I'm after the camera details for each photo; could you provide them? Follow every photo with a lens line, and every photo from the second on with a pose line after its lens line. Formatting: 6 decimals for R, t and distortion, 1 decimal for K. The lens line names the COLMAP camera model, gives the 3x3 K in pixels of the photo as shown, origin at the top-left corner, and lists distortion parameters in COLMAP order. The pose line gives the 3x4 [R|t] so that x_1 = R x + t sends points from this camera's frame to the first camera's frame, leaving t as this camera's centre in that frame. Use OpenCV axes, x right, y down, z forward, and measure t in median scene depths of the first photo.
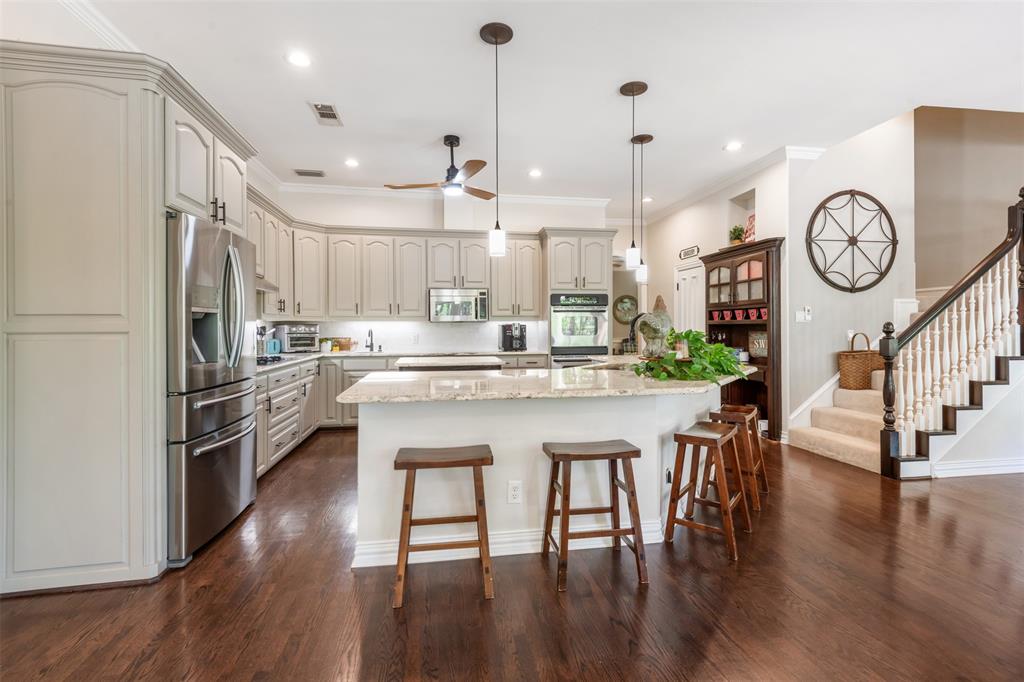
lens RADIAL K [[460.1, 0, 516.1], [0, 460.1, 327.6], [0, 0, 1]] dist [0.004863, -0.000273]
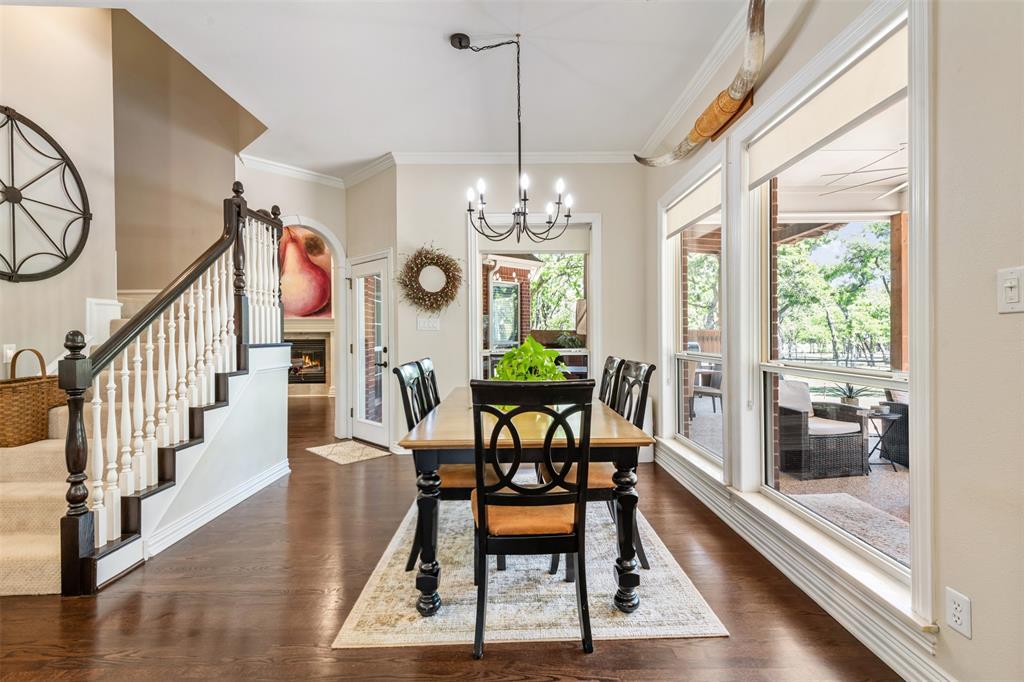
lens RADIAL K [[460.1, 0, 515.6], [0, 460.1, 337.5], [0, 0, 1]] dist [0.004863, -0.000273]
pose [[0.140144, -0.002571, 0.990128, 0.255599], [0.005323, 0.999984, 0.001843, -0.001130], [-0.990117, 0.005013, 0.140155, 0.304733]]
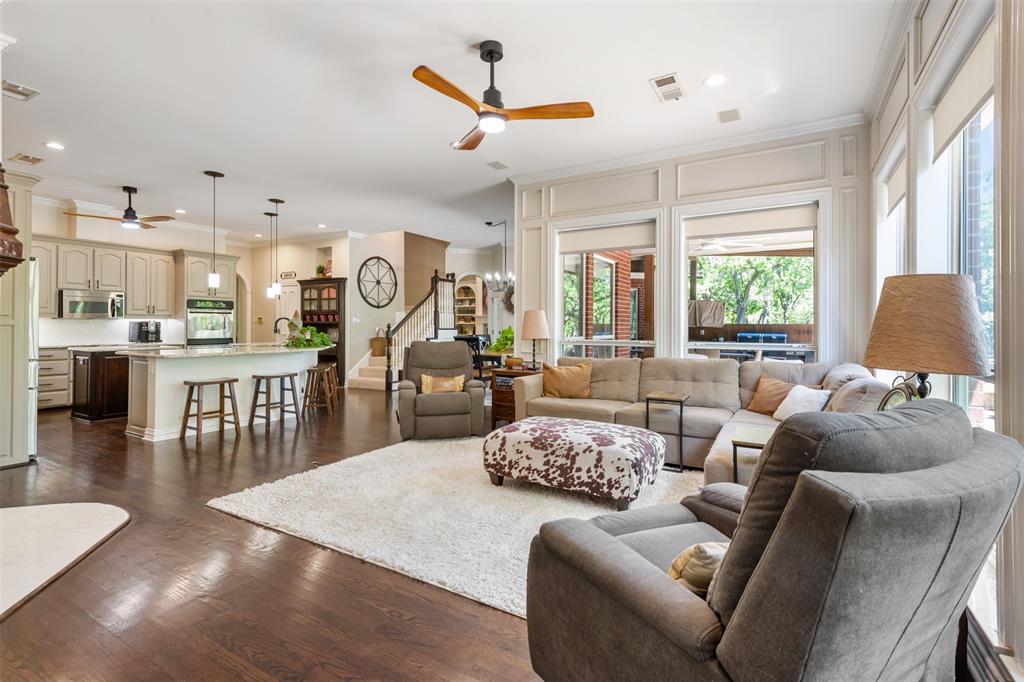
lens RADIAL K [[460.1, 0, 511.0], [0, 460.1, 329.1], [0, 0, 1]] dist [0.004863, -0.000273]
pose [[0.637843, 0.002119, 0.770163, -0.484012], [-0.007915, 0.999961, 0.003804, 0.001858], [-0.770125, -0.008522, 0.637836, -0.791207]]
